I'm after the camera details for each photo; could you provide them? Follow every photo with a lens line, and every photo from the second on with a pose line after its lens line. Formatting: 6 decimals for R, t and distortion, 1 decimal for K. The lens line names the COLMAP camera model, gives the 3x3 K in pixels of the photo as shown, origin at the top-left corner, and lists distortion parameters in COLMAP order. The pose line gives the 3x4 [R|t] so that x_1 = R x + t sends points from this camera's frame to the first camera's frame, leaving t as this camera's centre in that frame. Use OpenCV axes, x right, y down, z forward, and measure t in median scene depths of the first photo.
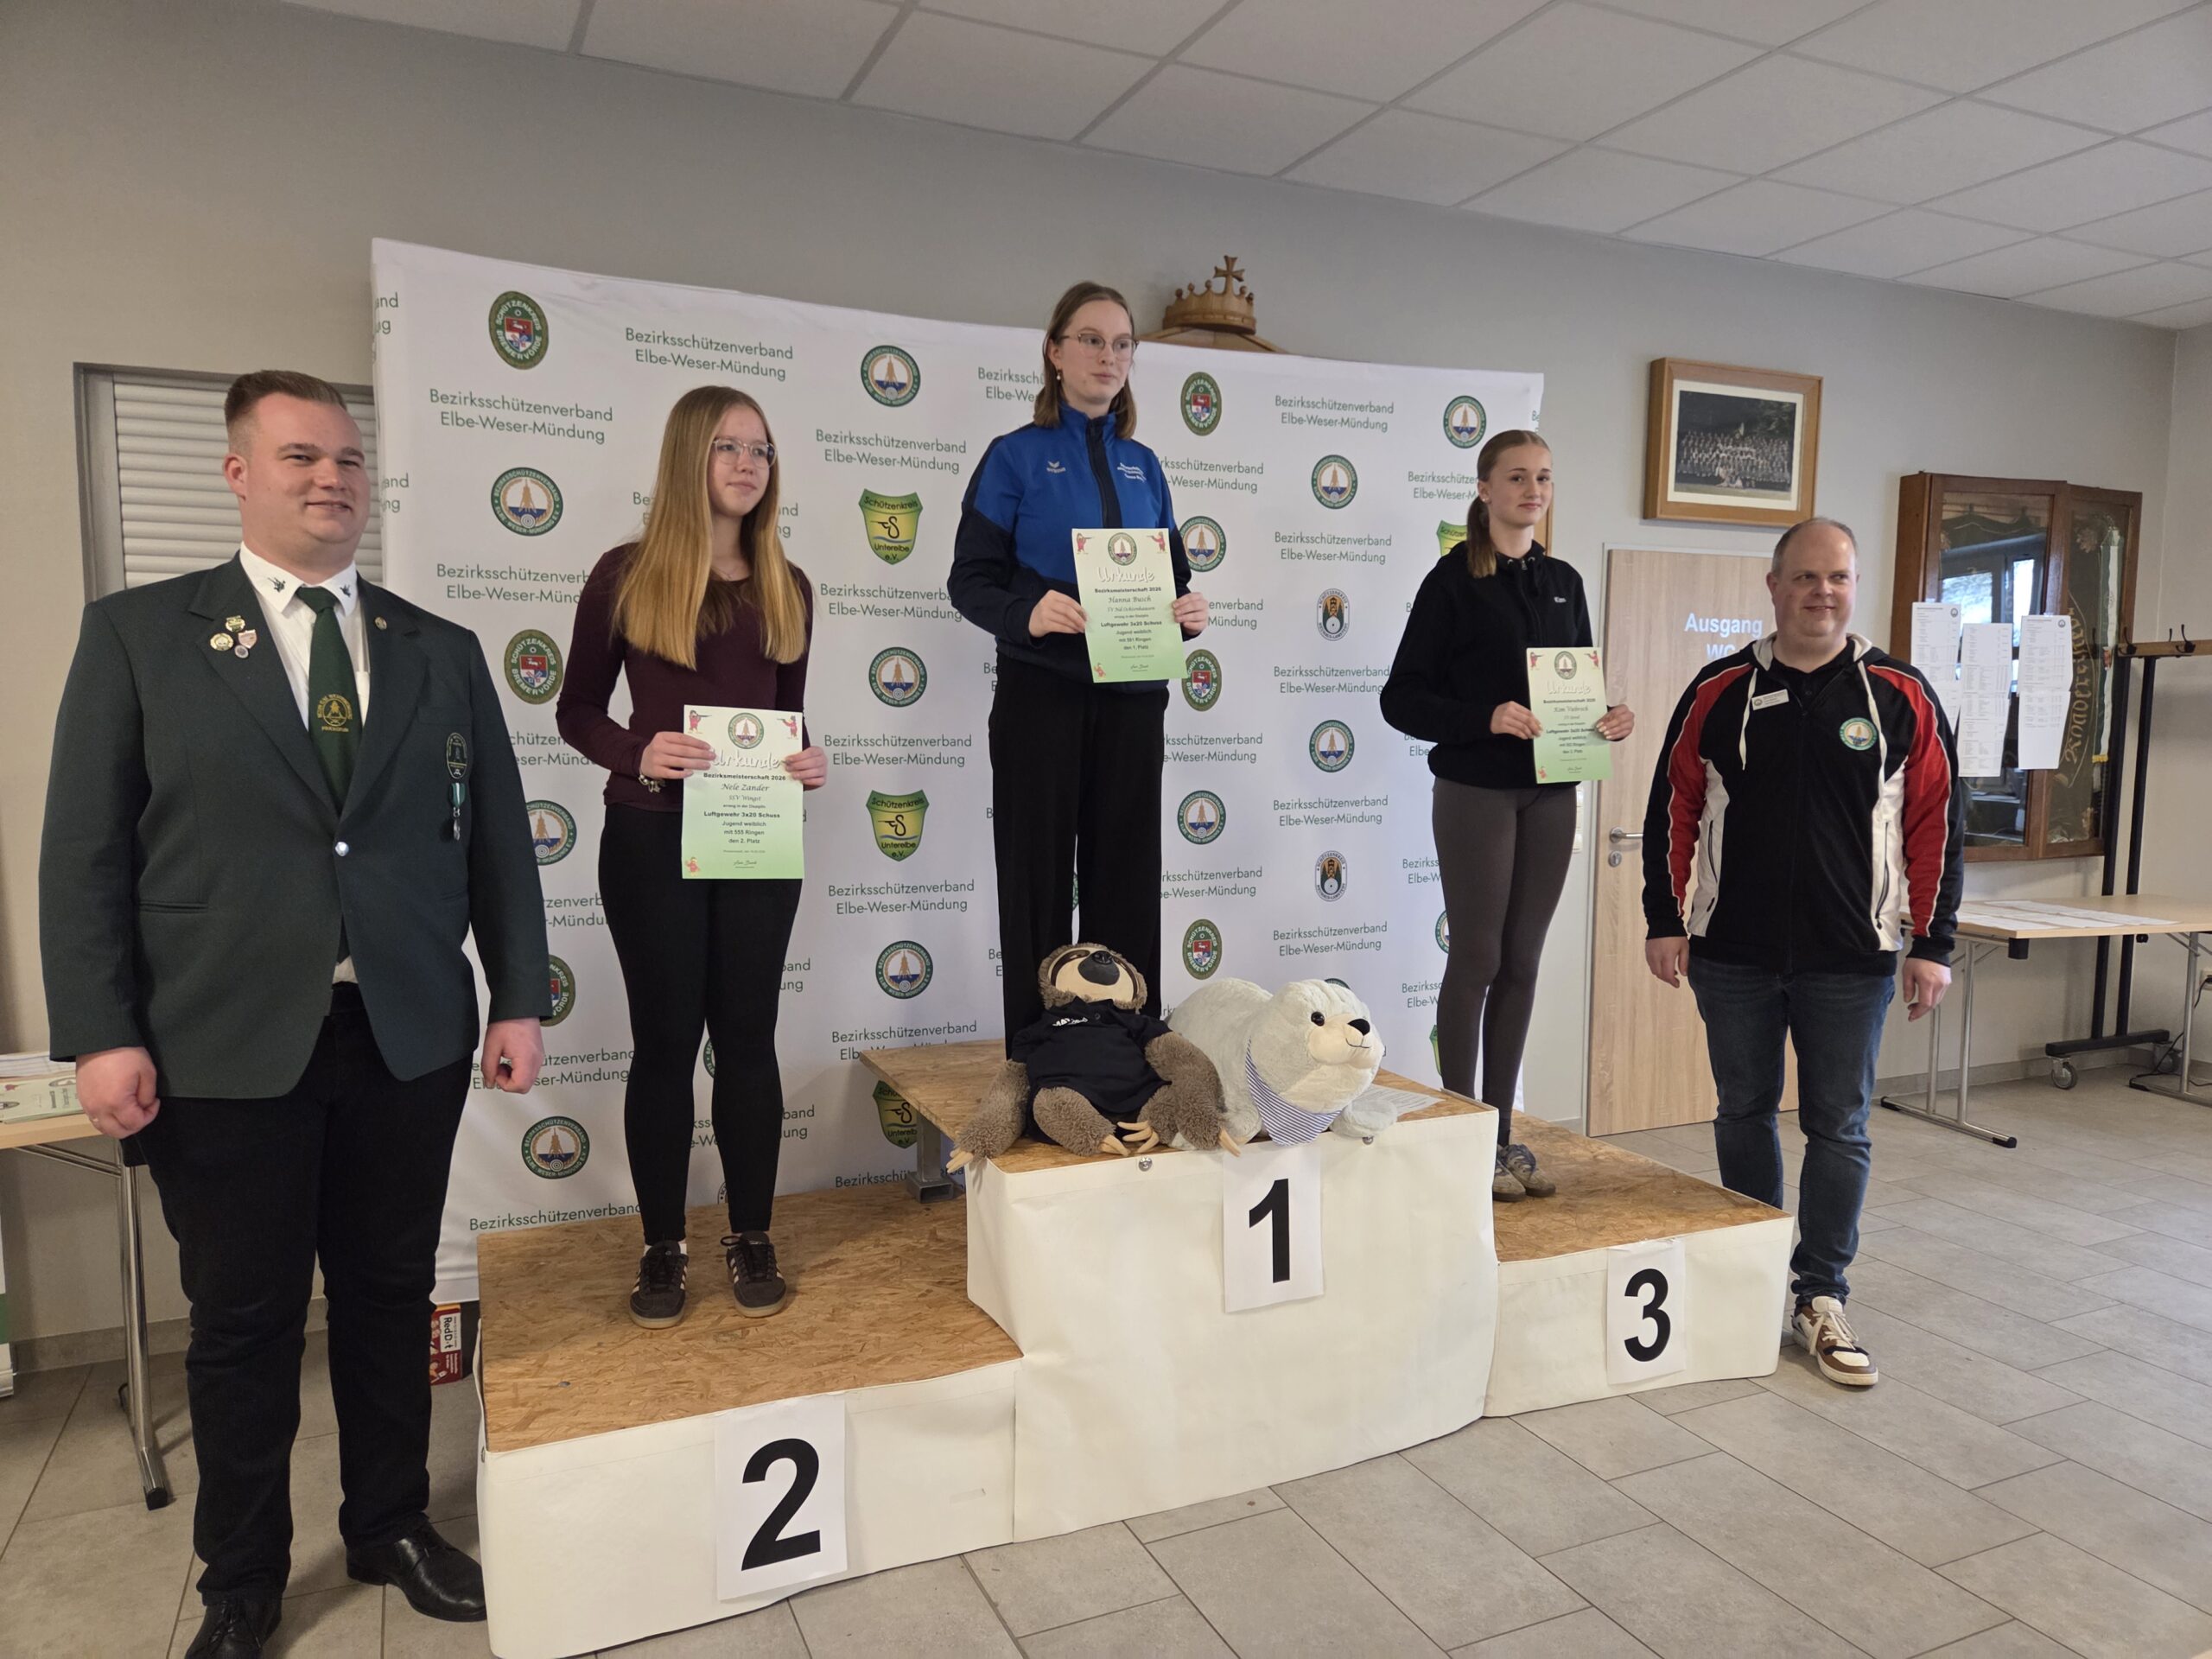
lens RADIAL K [[1489.0, 0, 1108.9], [0, 1489.0, 859.9], [0, 0, 1]] dist [0.076874, -0.068967]
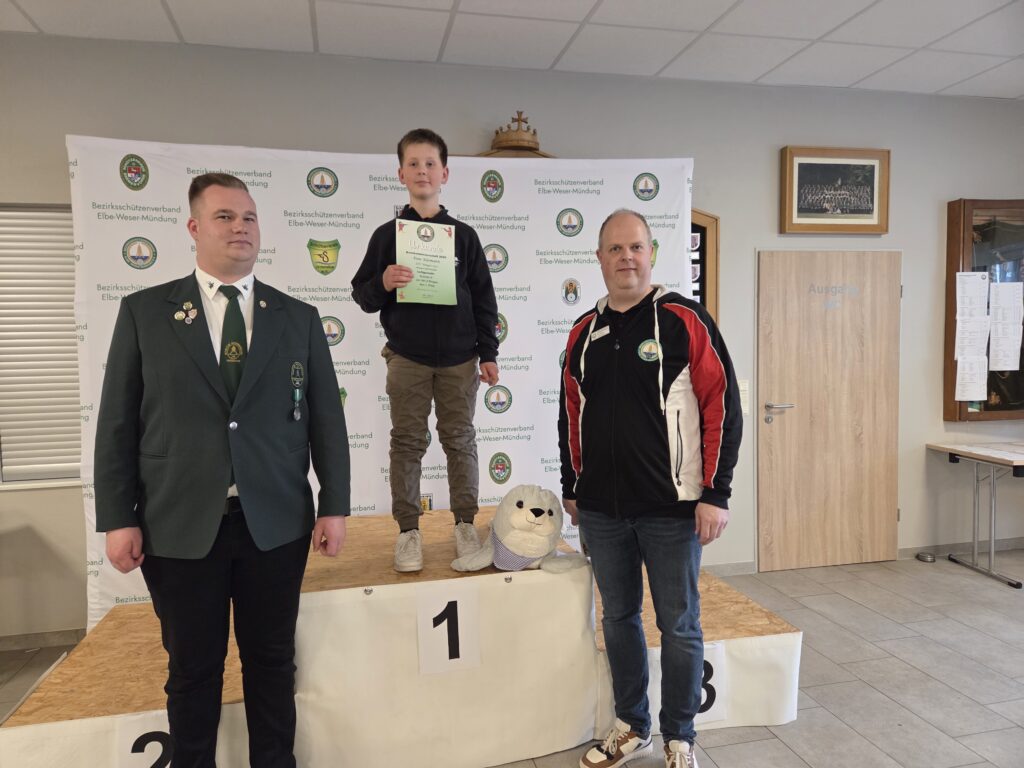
lens RADIAL K [[689.3, 0, 500.3], [0, 689.3, 393.5], [0, 0, 1]] dist [0.076874, -0.068967]
pose [[0.978029, -0.011805, -0.208134, 0.273645], [0.004834, 0.999411, -0.033973, -0.006441], [0.208412, 0.032221, 0.977510, 0.143931]]
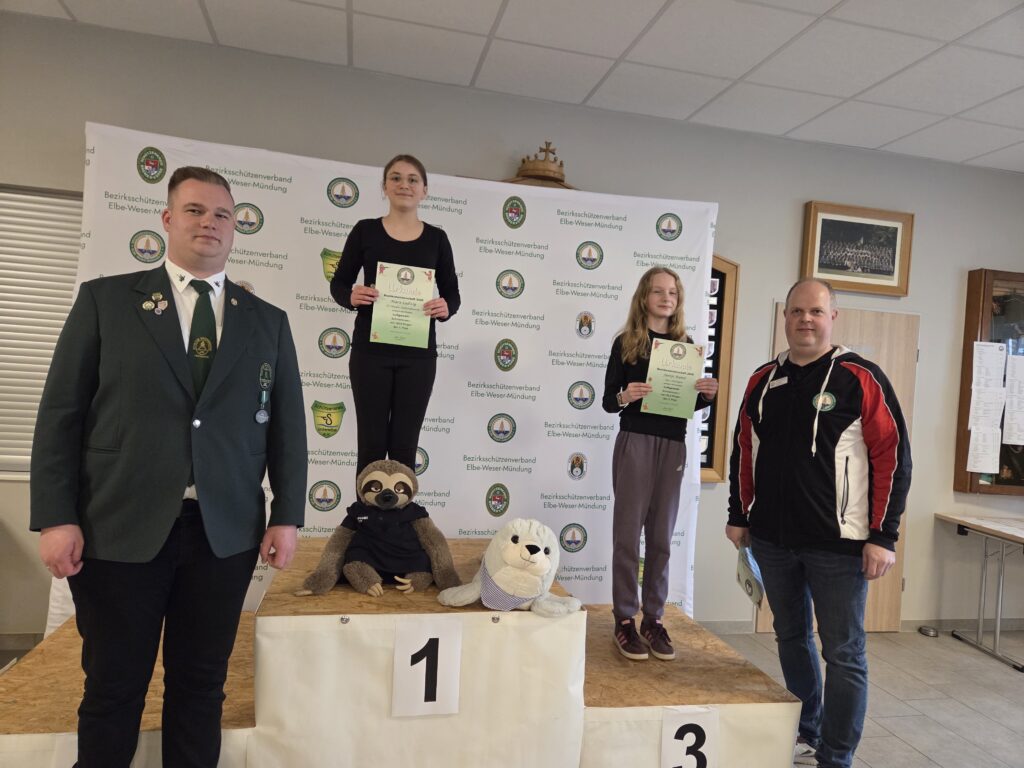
lens RADIAL K [[689.3, 0, 512.7], [0, 689.3, 385.6], [0, 0, 1]] dist [0.076874, -0.068967]
pose [[0.977832, 0.060896, -0.200342, 0.268034], [-0.080749, 0.992437, -0.092459, -0.002975], [0.193197, 0.106587, 0.975353, 0.172696]]
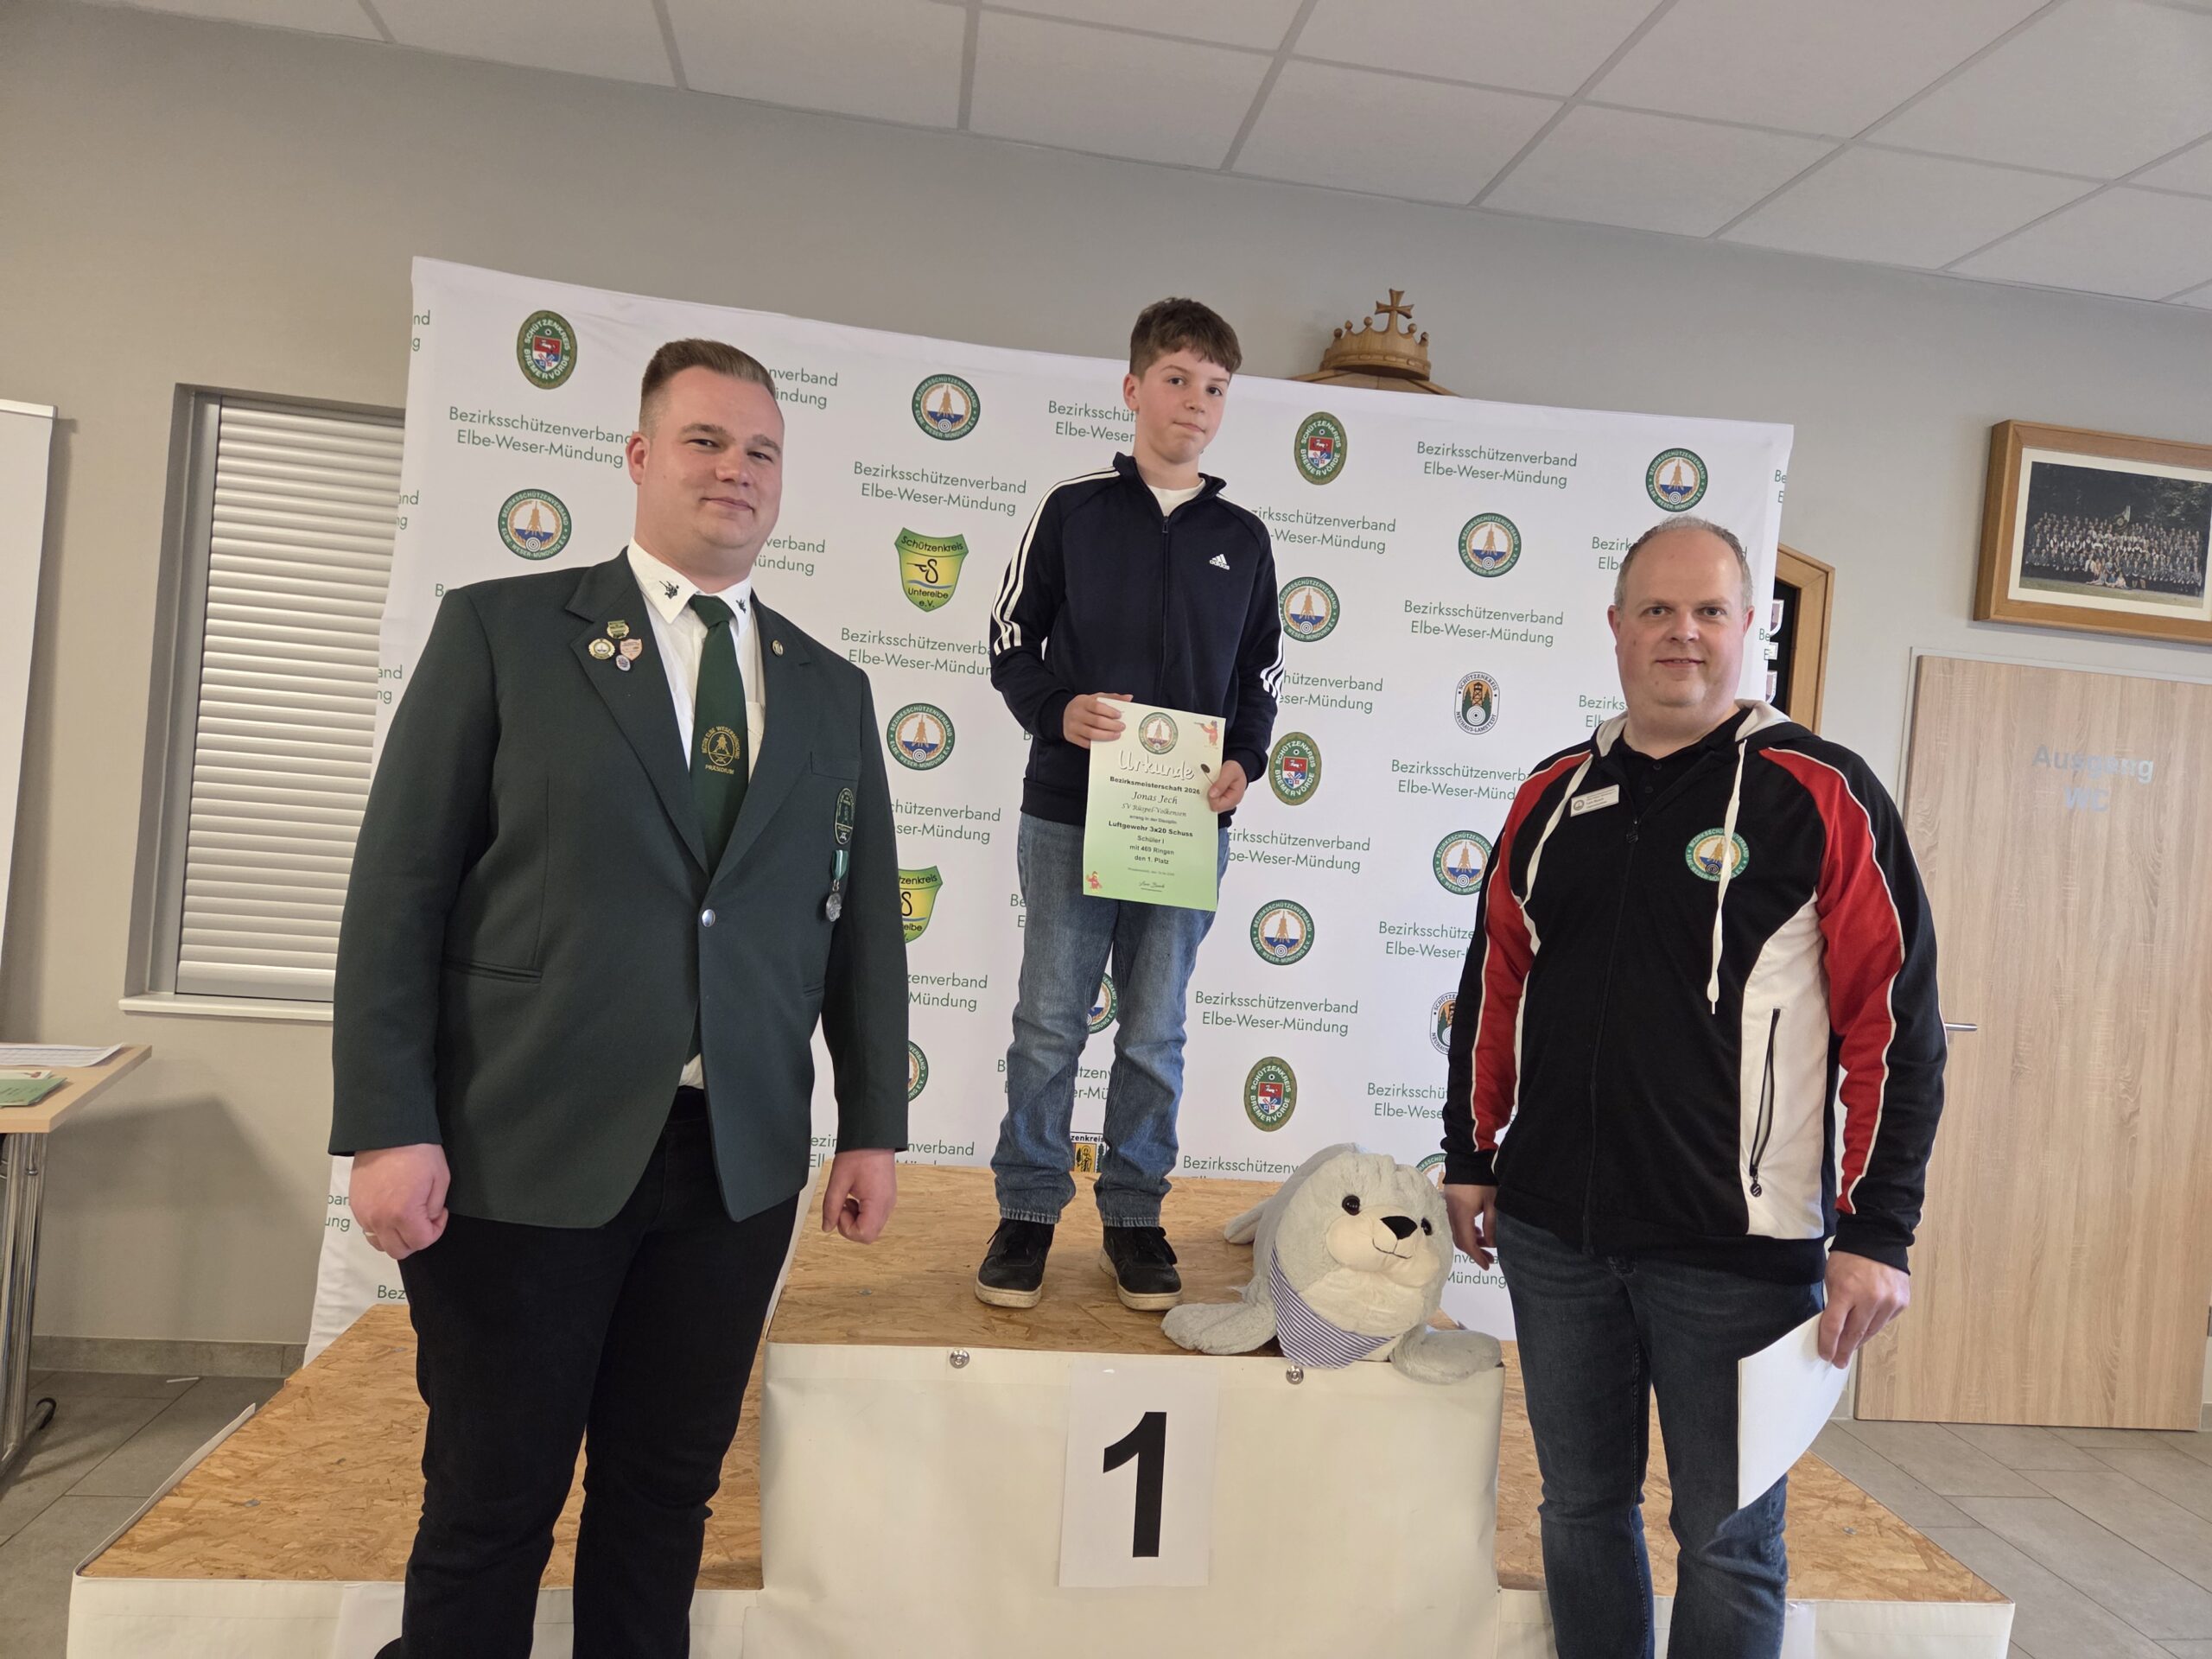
lens RADIAL K [[1489.0, 0, 1117.3], [0, 1489.0, 827.1], [0, 0, 1]] dist [0.076874, -0.068967]
pose [[0.956311, 0.078088, -0.281728, 0.222501], [-0.107197, 0.990209, -0.089412, -0.002890], [0.271988, 0.115707, 0.955319, 0.194023]]
